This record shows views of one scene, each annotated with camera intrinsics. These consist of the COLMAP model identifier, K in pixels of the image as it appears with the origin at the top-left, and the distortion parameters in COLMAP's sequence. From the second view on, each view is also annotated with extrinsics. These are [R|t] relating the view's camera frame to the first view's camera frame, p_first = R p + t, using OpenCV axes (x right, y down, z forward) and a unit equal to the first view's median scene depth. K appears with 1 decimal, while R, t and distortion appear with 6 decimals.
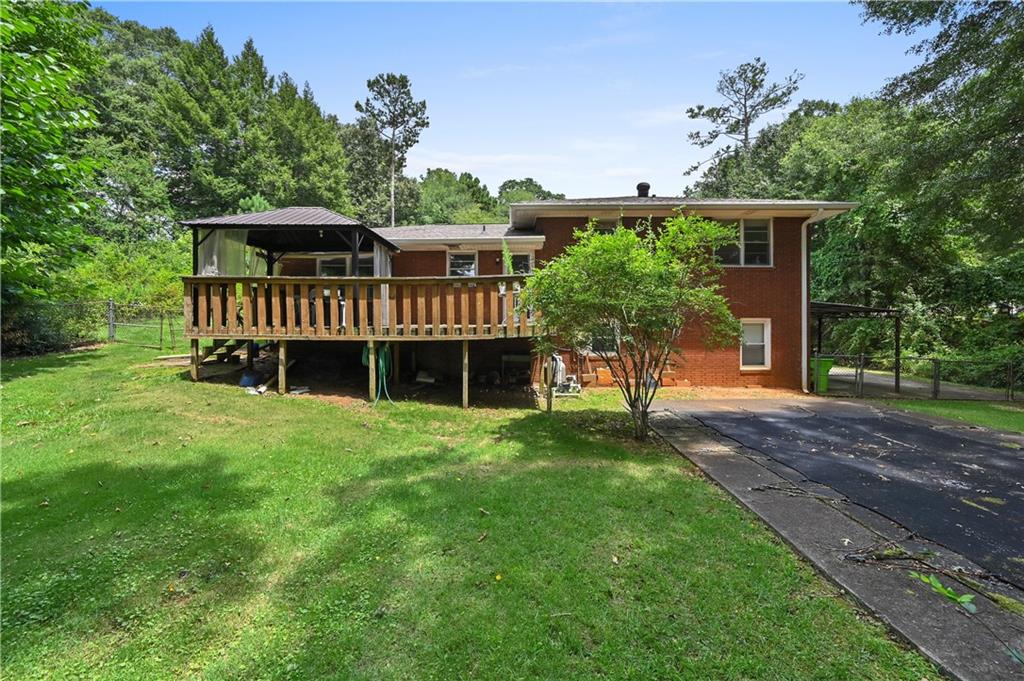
lens RADIAL K [[407.8, 0, 501.2], [0, 407.8, 328.6], [0, 0, 1]] dist [-0.003636, 0.001136]
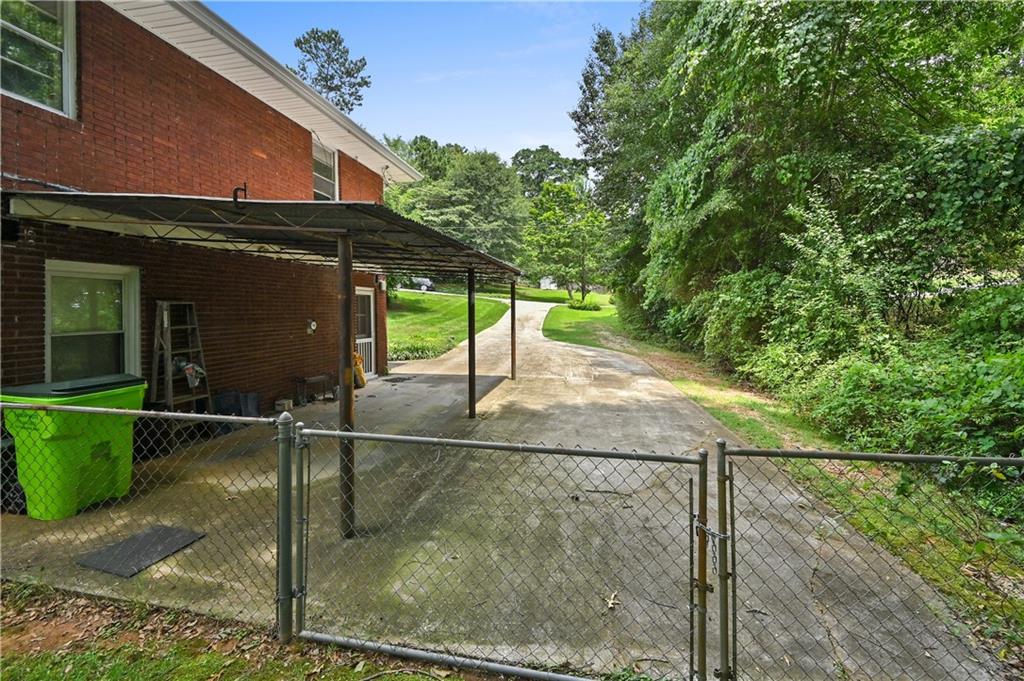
lens RADIAL K [[407.8, 0, 532.1], [0, 407.8, 302.2], [0, 0, 1]] dist [-0.003636, 0.001136]
pose [[0.984478, -0.023344, -0.173947, 0.444740], [0.017438, 0.999221, -0.035403, 0.010536], [0.174638, 0.031821, 0.984118, 0.306490]]
